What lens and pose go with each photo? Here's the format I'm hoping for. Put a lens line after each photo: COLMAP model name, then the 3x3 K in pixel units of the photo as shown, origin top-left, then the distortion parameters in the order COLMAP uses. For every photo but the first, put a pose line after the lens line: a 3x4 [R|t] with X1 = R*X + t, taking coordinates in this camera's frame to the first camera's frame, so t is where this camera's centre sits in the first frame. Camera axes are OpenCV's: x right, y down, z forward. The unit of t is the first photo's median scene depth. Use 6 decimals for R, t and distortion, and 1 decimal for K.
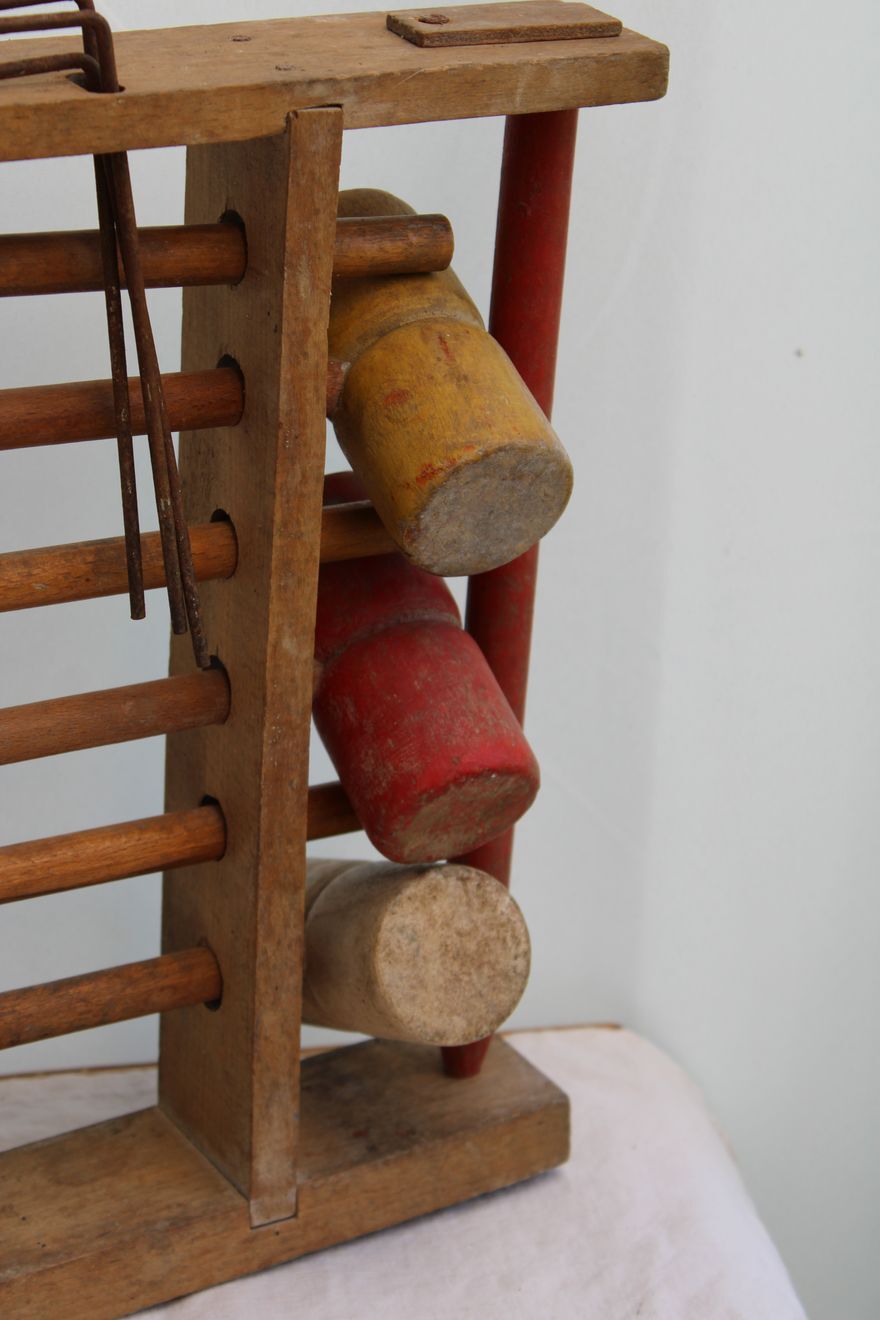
lens RADIAL K [[3253.0, 0, 440.0], [0, 3253.0, 660.0], [0, 0, 1]] dist [0.061724, 0.549890]
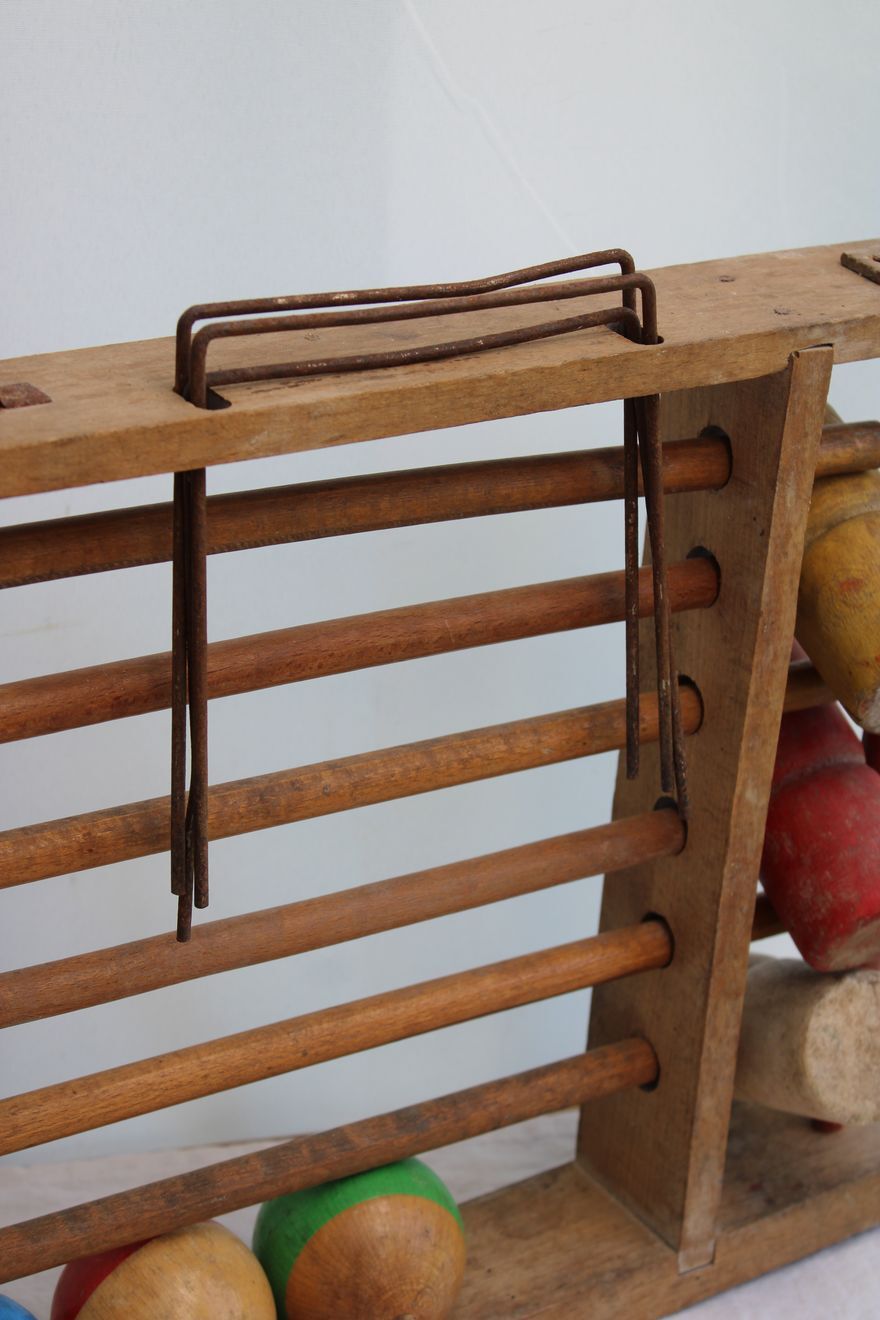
lens RADIAL K [[2746.4, 0, 440.0], [0, 2746.4, 660.0], [0, 0, 1]] dist [0.044425, -0.036682]
pose [[0.999391, -0.004413, 0.034628, -0.184089], [0.003219, 0.999401, 0.034467, -0.083894], [-0.034759, -0.034334, 0.998806, 0.026420]]
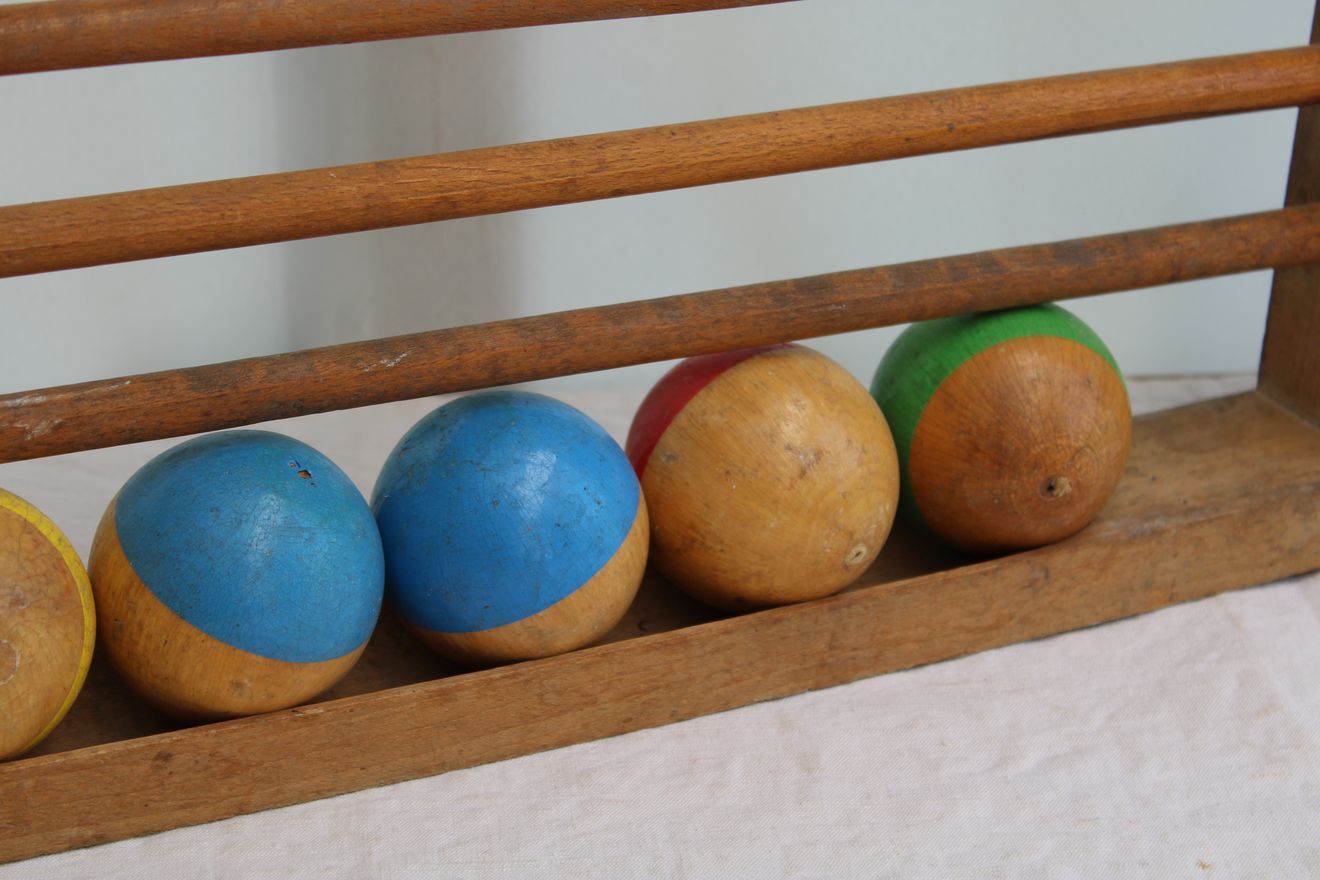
lens RADIAL K [[3253.0, 0, 660.0], [0, 3253.0, 440.0], [0, 0, 1]] dist [0.061724, 0.549890]
pose [[0.998036, 0.032021, -0.053847, -0.226677], [-0.030552, 0.999144, 0.027889, 0.142682], [0.054694, -0.026189, 0.998160, 0.056267]]
